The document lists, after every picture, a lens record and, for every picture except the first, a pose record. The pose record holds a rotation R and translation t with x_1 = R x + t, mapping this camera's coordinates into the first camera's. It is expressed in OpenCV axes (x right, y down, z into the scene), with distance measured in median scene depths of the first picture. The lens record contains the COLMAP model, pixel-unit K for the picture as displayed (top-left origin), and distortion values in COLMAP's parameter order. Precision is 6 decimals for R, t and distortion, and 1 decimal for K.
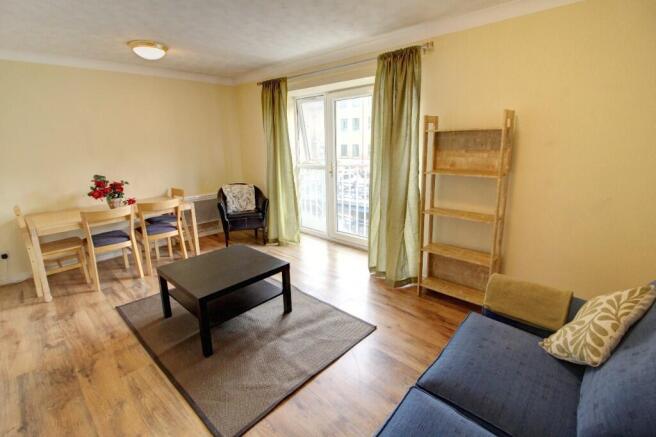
lens RADIAL K [[304.7, 0, 329.3], [0, 304.7, 207.1], [0, 0, 1]] dist [-0.001033, -0.013776]
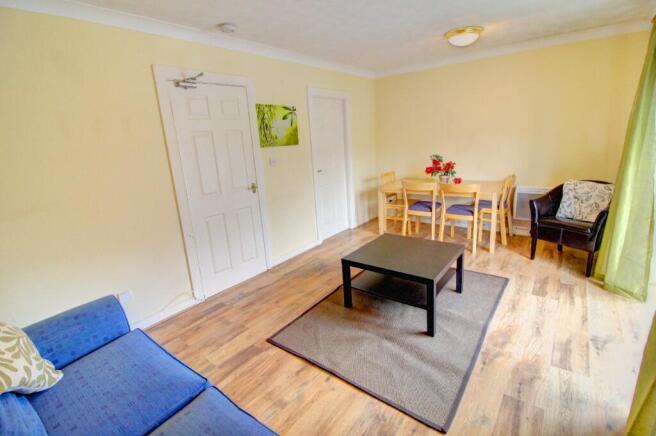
lens RADIAL K [[304.7, 0, 329.3], [0, 304.7, 206.6], [0, 0, 1]] dist [-0.001033, -0.013776]
pose [[0.086660, 0.234021, -0.968362, 0.615277], [-0.152371, 0.963696, 0.219257, -0.148823], [0.984517, 0.128549, 0.119172, 0.625387]]
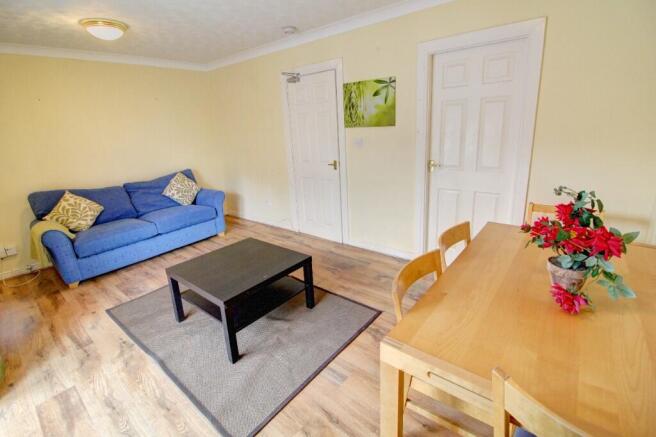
lens RADIAL K [[304.7, 0, 329.3], [0, 304.7, 207.1], [0, 0, 1]] dist [-0.001033, -0.013776]
pose [[-0.995619, 0.083827, -0.041429, -0.613442], [0.055215, 0.884624, 0.463024, -0.380123], [0.075463, 0.458708, -0.885377, 1.818943]]
